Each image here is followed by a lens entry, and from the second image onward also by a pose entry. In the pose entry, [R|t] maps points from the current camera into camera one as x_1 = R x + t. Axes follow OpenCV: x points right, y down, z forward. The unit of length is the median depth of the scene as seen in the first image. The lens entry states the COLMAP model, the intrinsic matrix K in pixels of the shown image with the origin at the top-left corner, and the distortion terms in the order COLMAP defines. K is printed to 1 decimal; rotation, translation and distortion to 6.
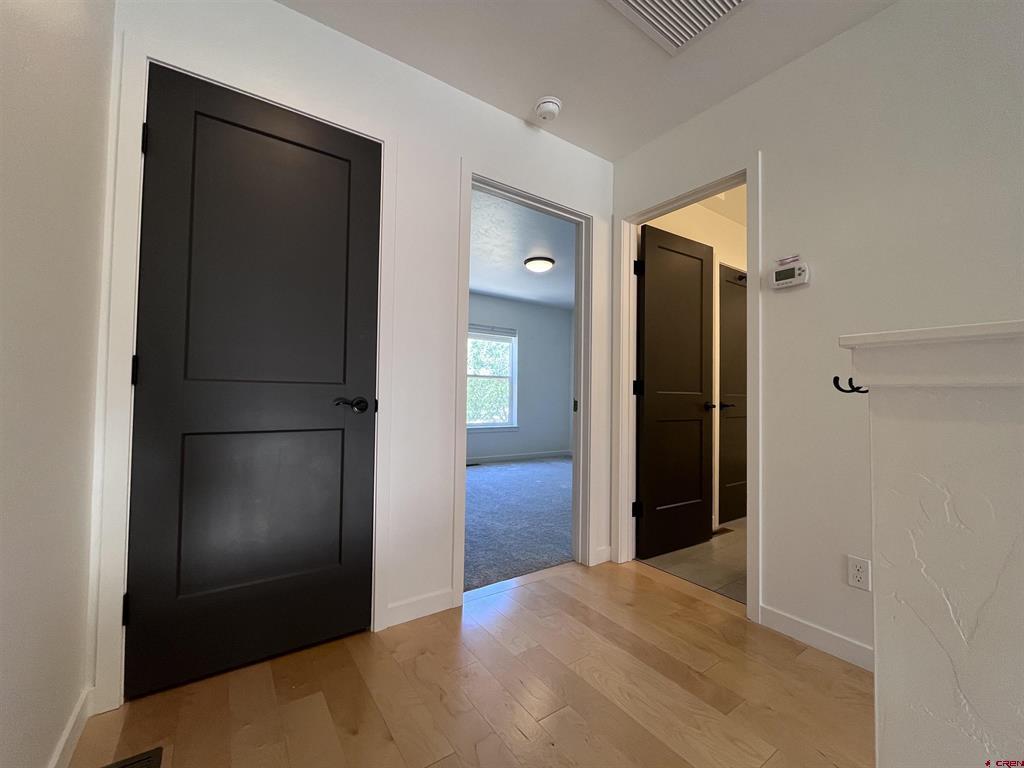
lens RADIAL K [[415.5, 0, 505.6], [0, 415.5, 384.1], [0, 0, 1]] dist [0.000632, 0.000056]
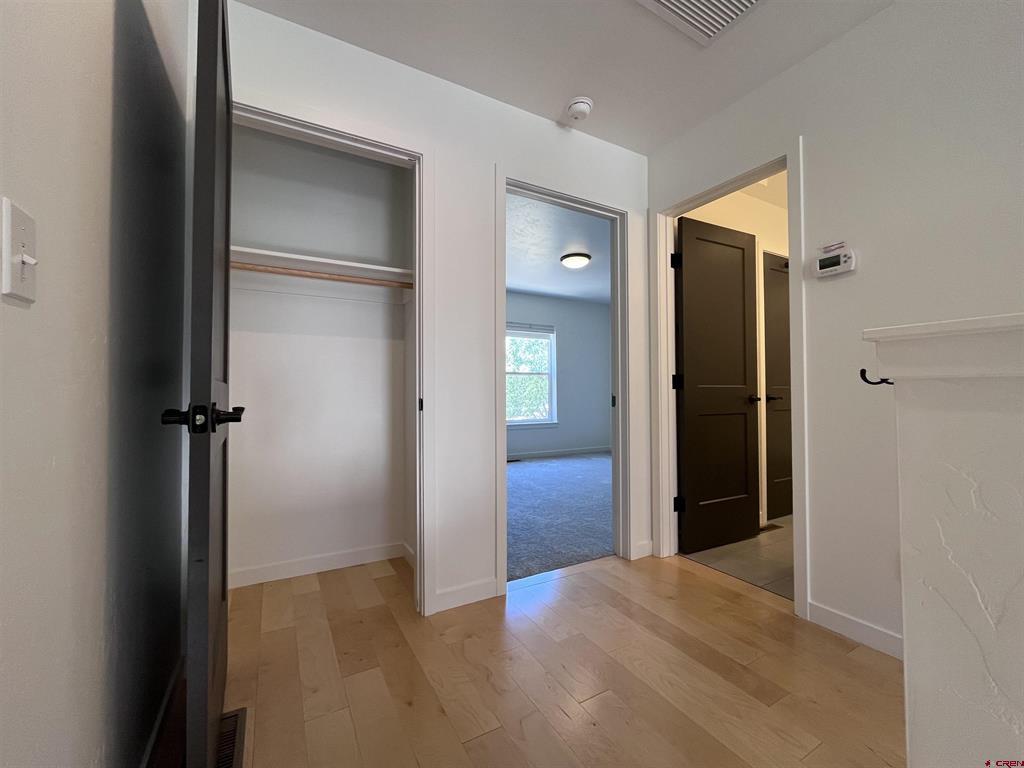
lens RADIAL K [[415.5, 0, 505.6], [0, 415.5, 384.1], [0, 0, 1]] dist [0.000632, 0.000056]
pose [[0.995195, -0.021605, -0.095498, 0.004670], [0.022367, 0.999726, 0.006912, -0.002163], [0.095323, -0.009015, 0.995406, -0.027296]]
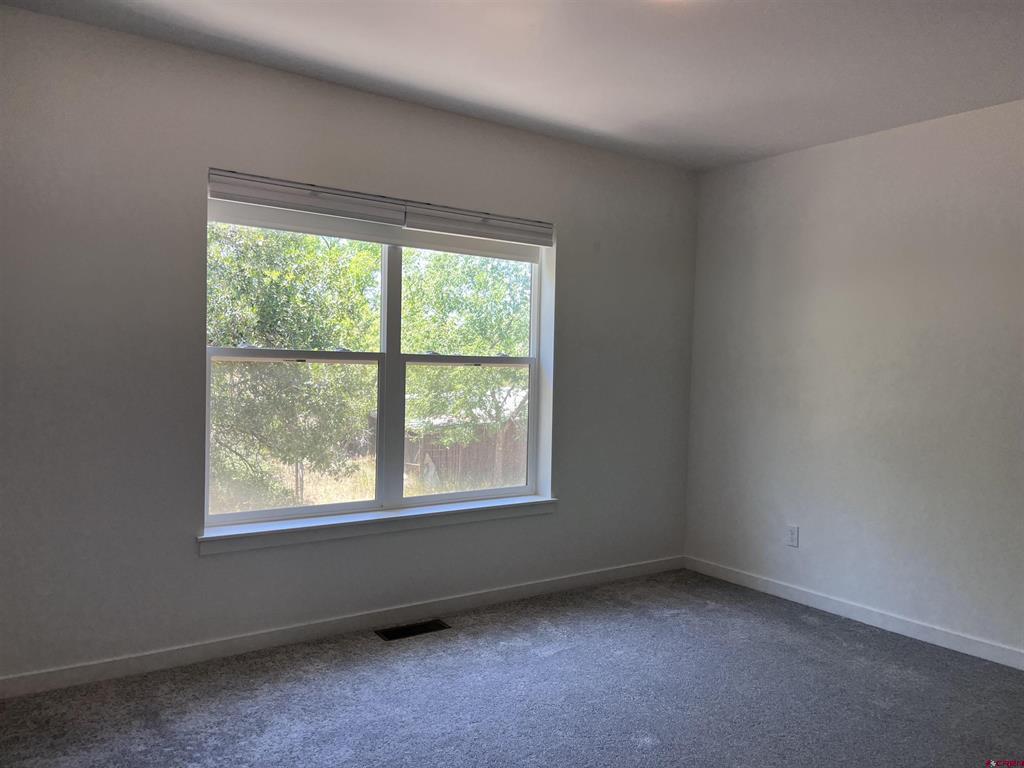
lens RADIAL K [[778.9, 0, 503.0], [0, 778.9, 387.0], [0, 0, 1]] dist [0.062183, -0.077045]
pose [[0.999890, 0.008007, 0.012514, -0.058243], [-0.008790, 0.997924, 0.063793, -0.097574], [-0.011977, -0.063896, 0.997885, 0.893596]]
